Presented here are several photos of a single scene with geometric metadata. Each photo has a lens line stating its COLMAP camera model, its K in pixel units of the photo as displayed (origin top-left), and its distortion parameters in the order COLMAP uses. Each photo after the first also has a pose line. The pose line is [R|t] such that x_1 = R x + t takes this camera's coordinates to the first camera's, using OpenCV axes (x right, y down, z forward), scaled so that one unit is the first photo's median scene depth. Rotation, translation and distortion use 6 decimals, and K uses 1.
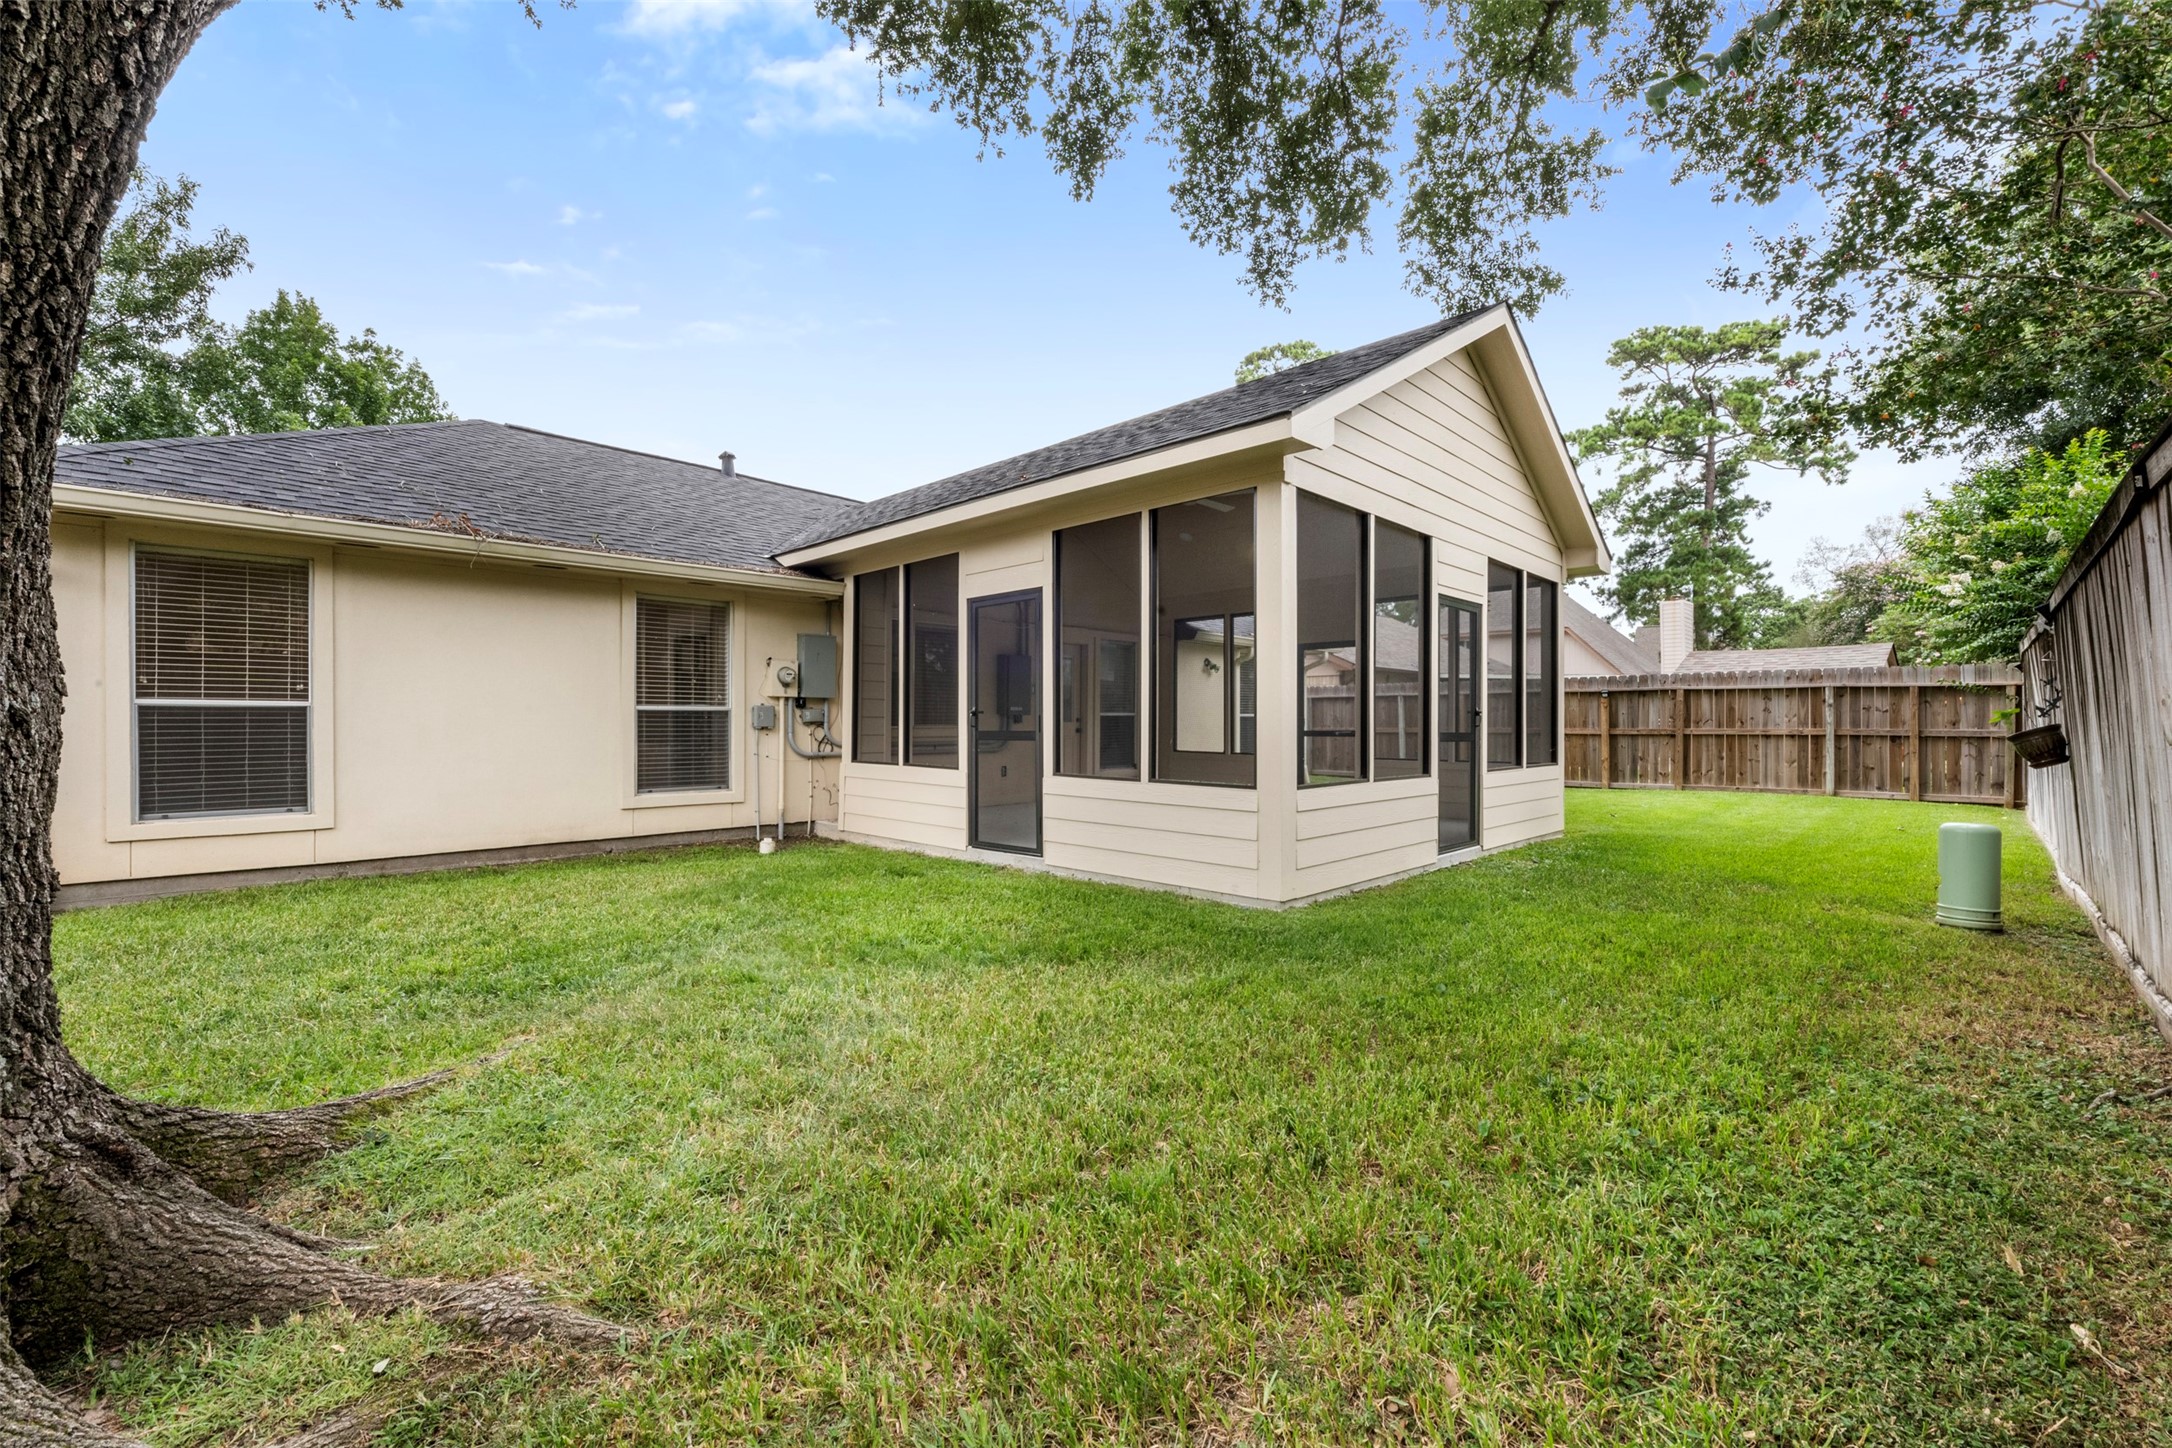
lens RADIAL K [[858.3, 0, 1086.0], [0, 858.3, 724.0], [0, 0, 1]] dist [0.001418, -0.000164]
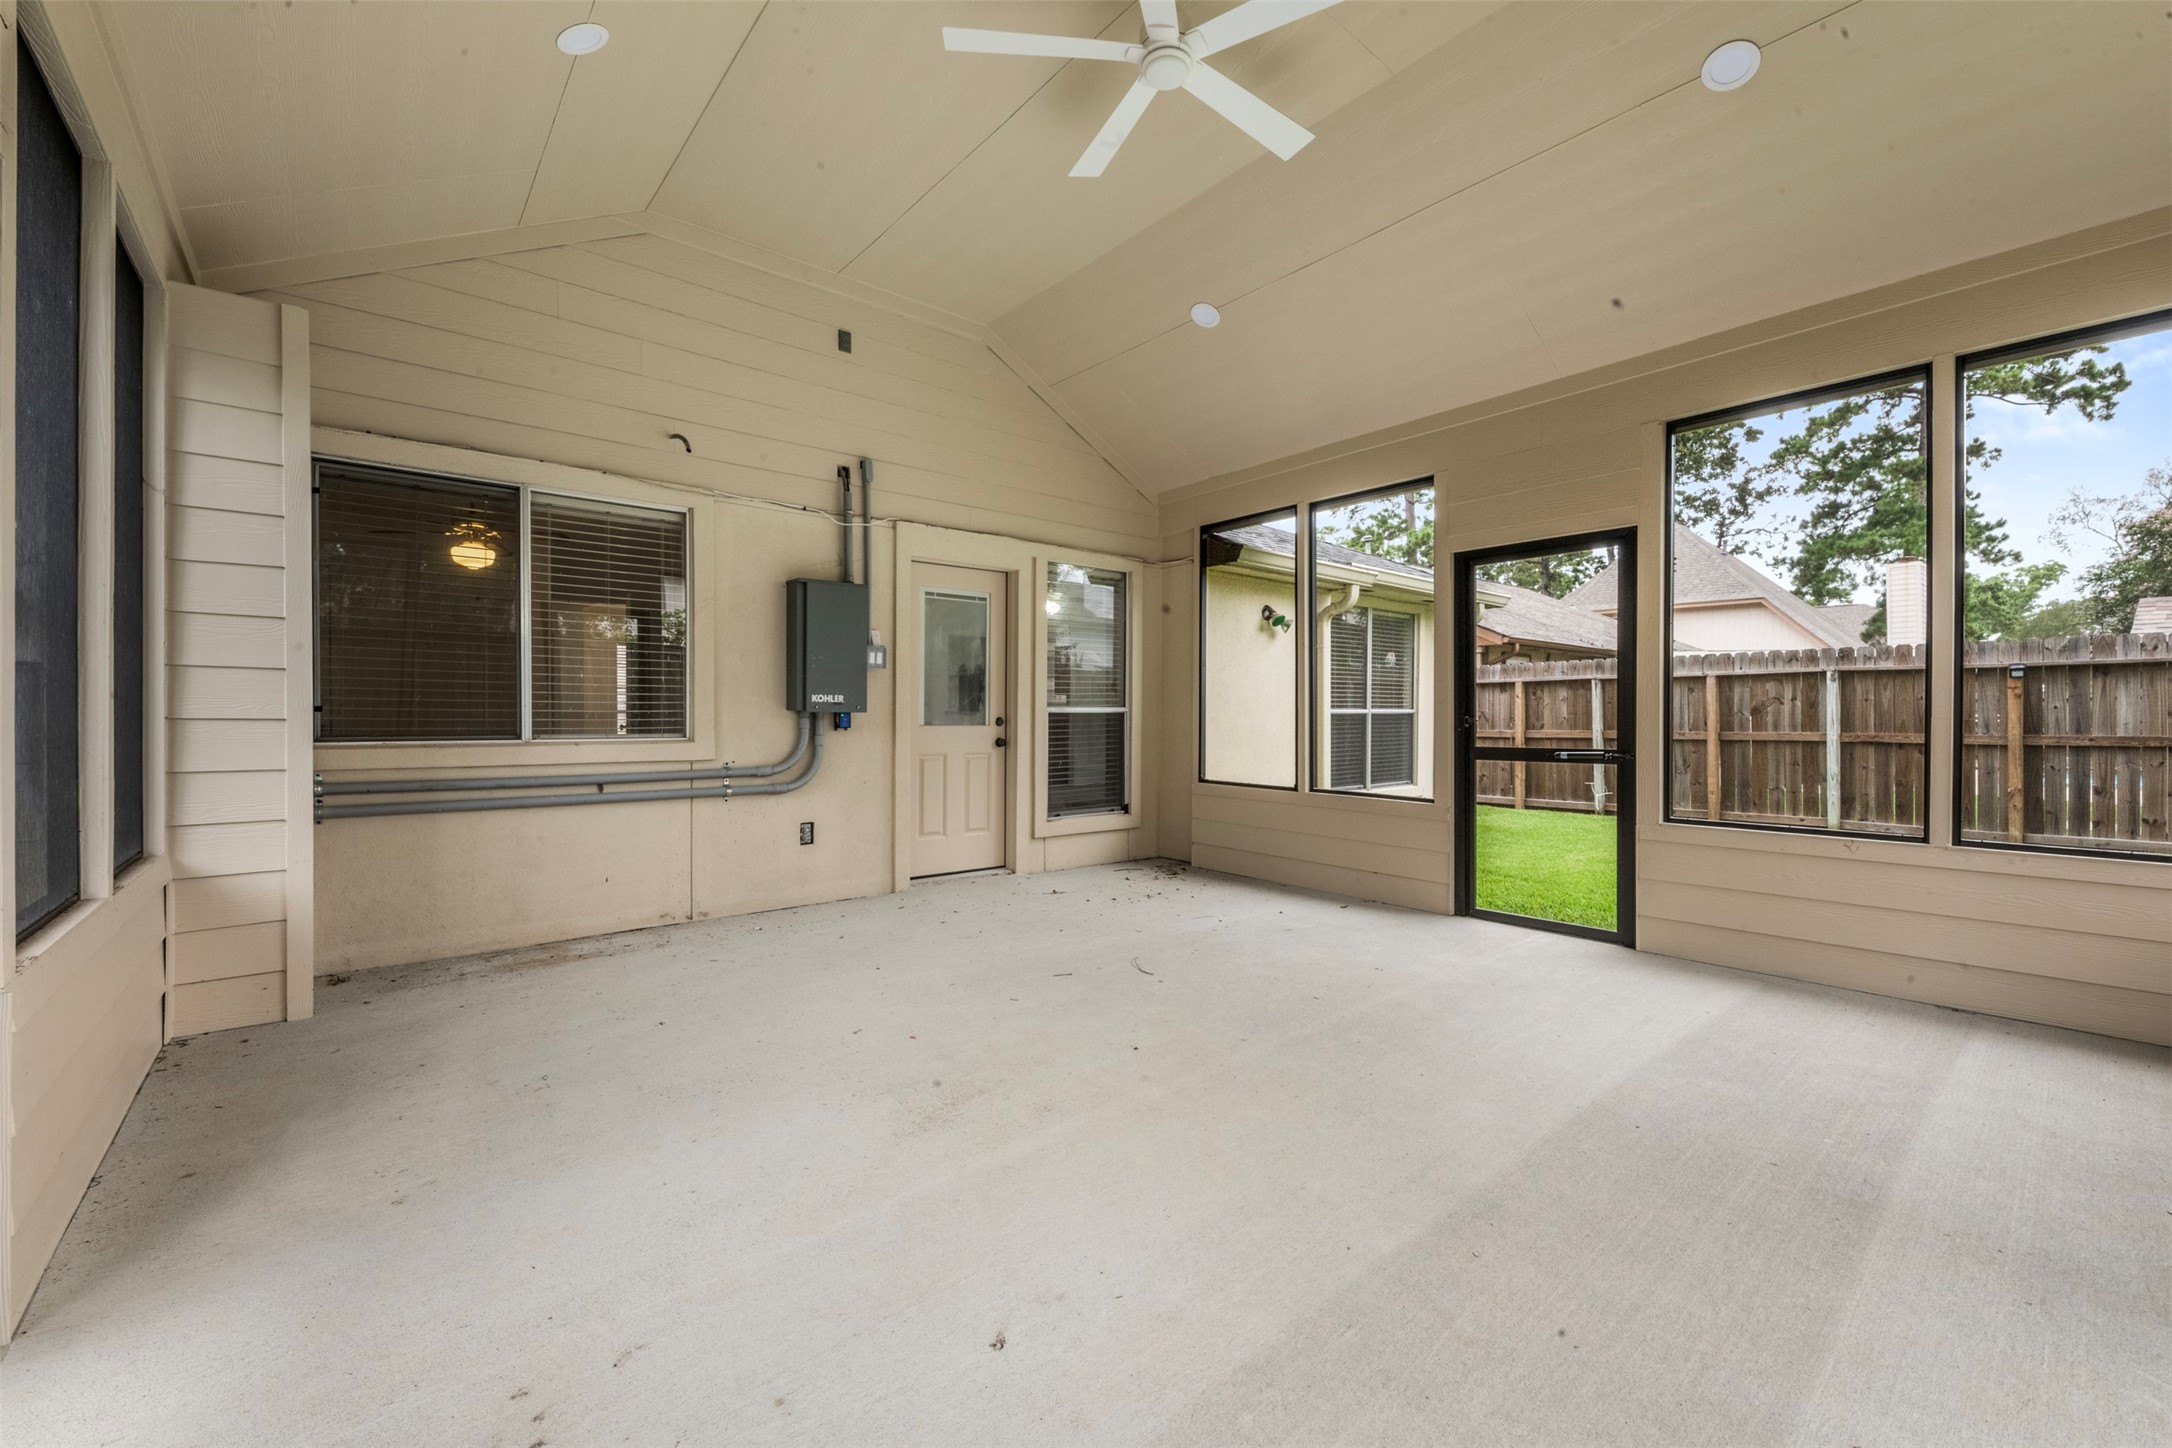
lens RADIAL K [[897.3, 0, 1084.5], [0, 897.3, 715.9], [0, 0, 1]] dist [0.000689, -0.000102]
pose [[0.995154, -0.000119, -0.098332, 0.091325], [-0.000219, 0.999994, -0.003426, -0.006221], [0.098332, 0.003431, 0.995148, 0.477285]]
